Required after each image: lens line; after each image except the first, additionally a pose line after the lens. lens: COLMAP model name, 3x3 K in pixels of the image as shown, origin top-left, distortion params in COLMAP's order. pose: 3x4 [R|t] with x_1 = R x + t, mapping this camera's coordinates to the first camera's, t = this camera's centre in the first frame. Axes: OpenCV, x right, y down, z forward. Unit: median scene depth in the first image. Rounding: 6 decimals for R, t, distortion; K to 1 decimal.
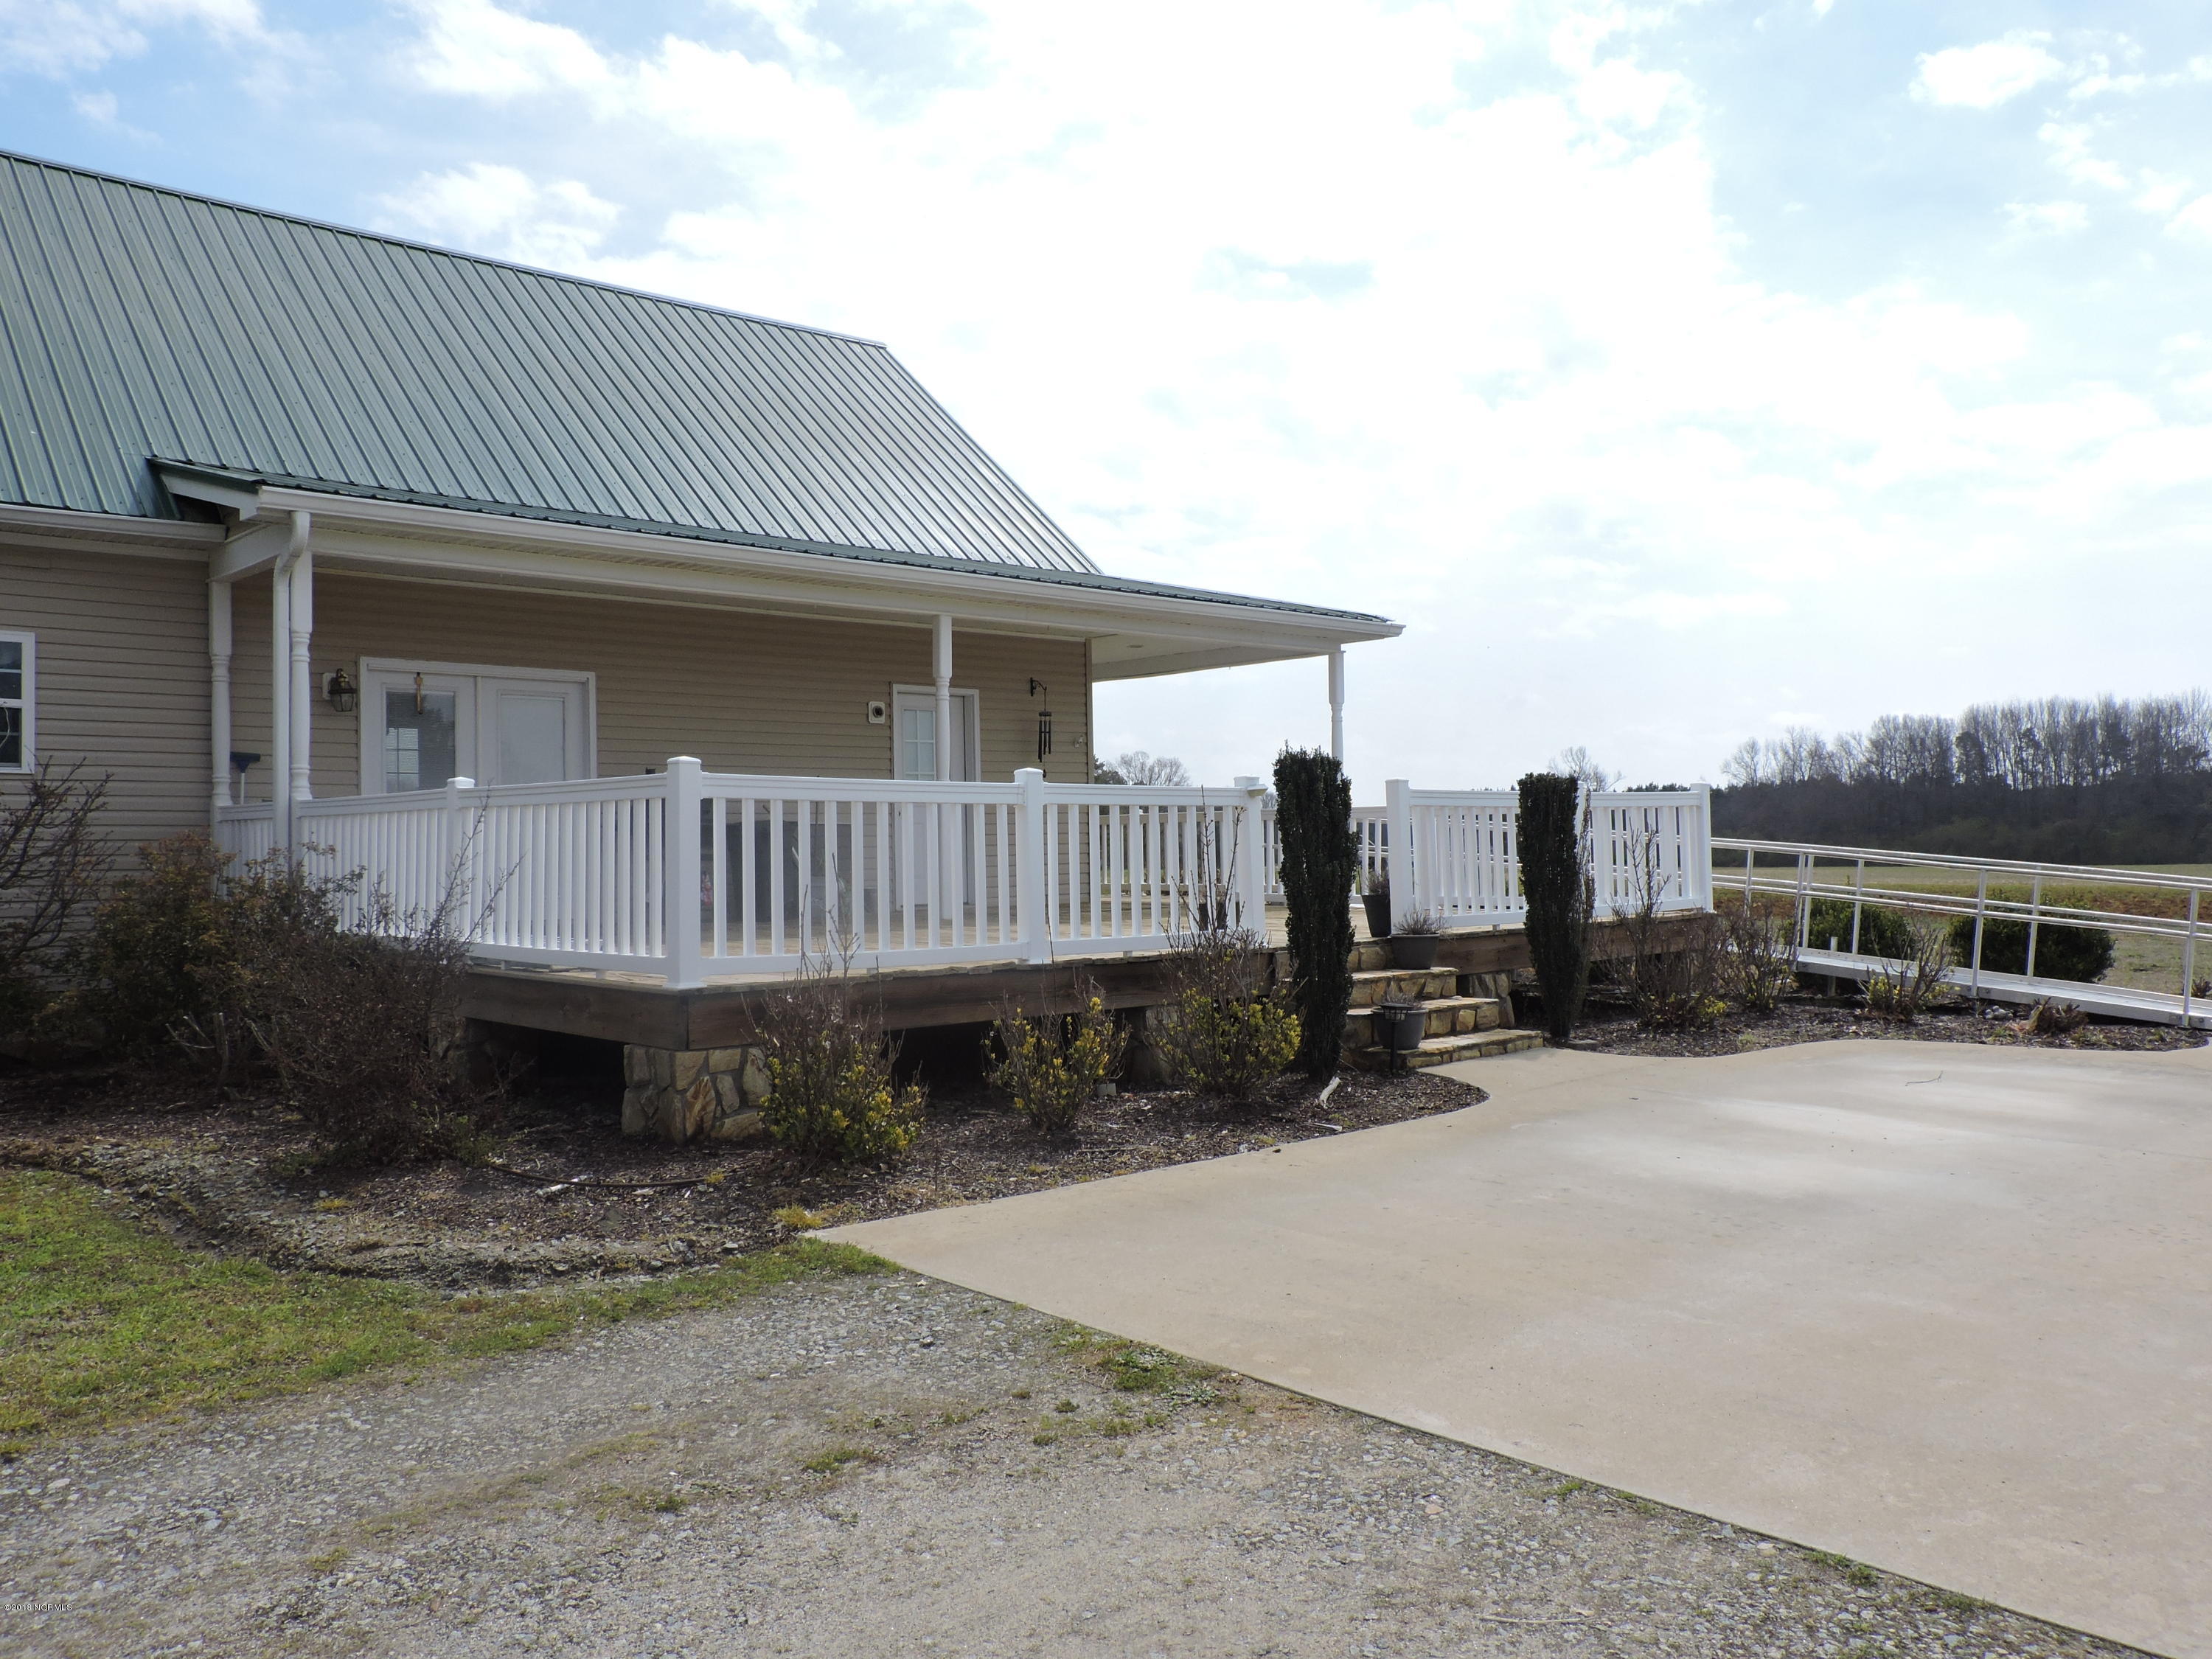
lens RADIAL K [[1786.5, 0, 1106.0], [0, 1786.5, 829.5], [0, 0, 1]] dist [-0.005664, -0.005495]
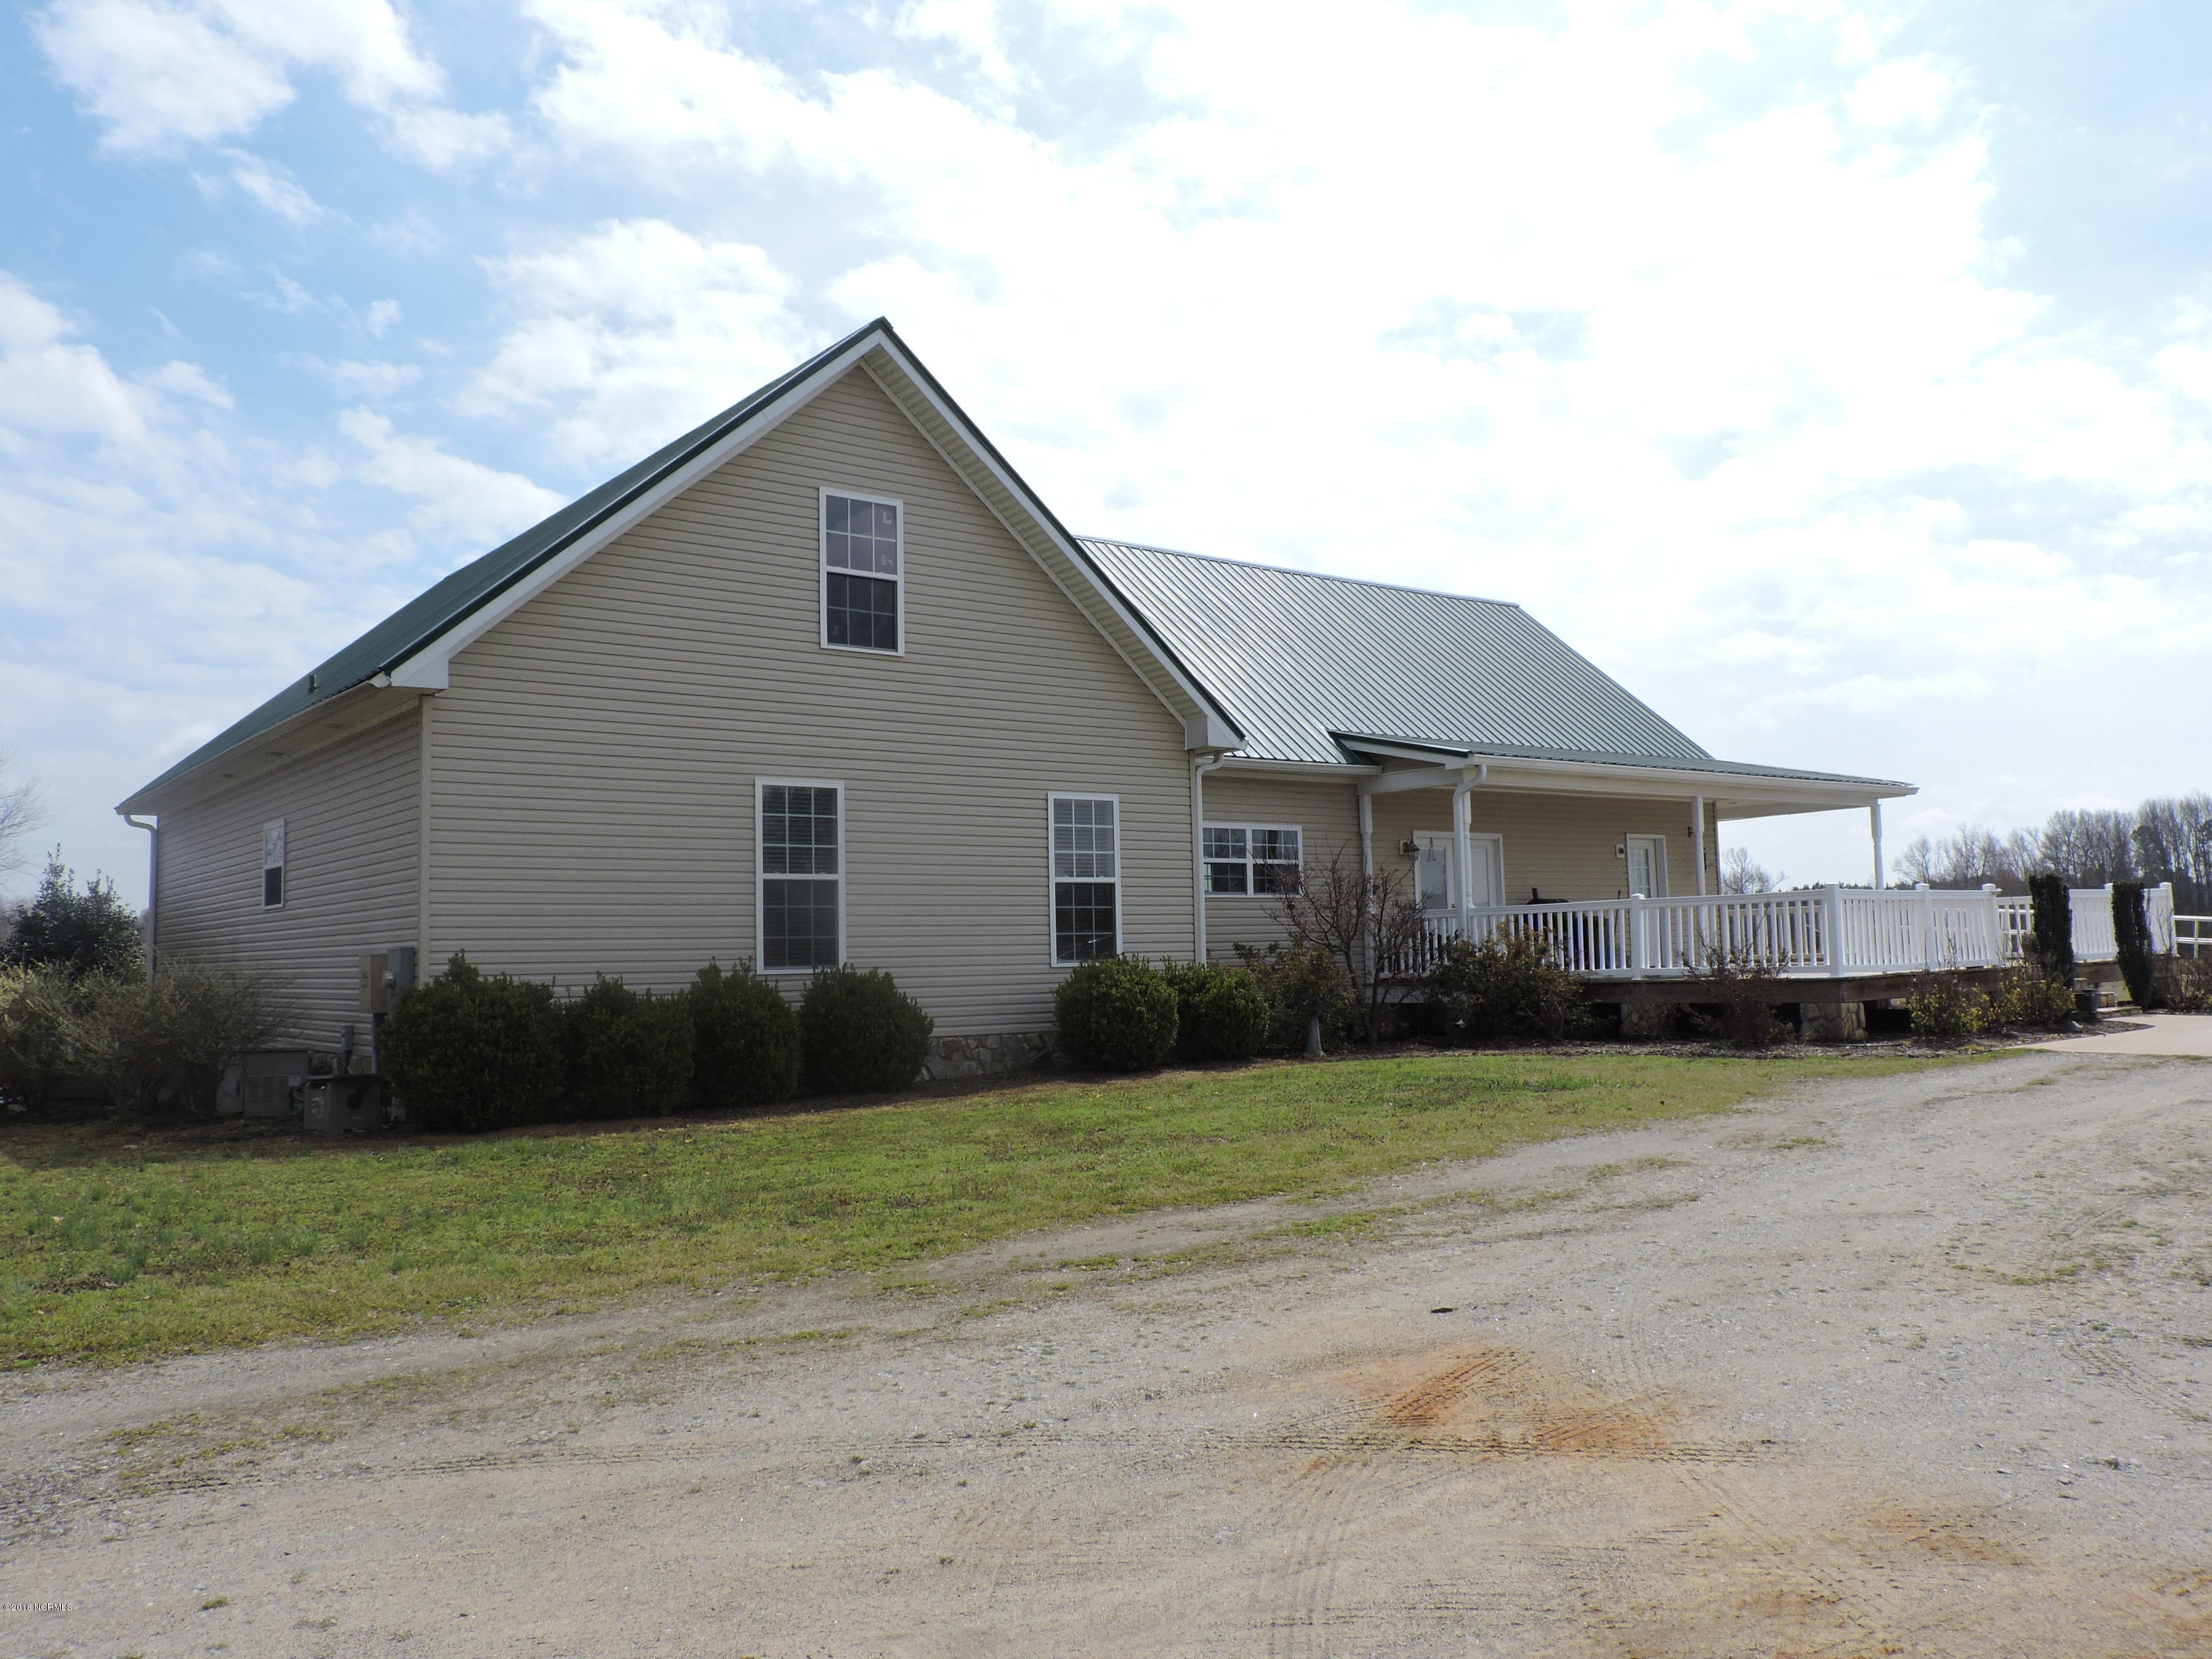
lens RADIAL K [[1786.5, 0, 1106.0], [0, 1786.5, 829.5], [0, 0, 1]] dist [-0.005664, -0.005495]
pose [[0.996688, -0.023104, -0.077976, -0.432169], [0.018382, 0.997984, -0.060747, 0.006322], [0.079222, 0.059112, 0.995103, -0.637947]]
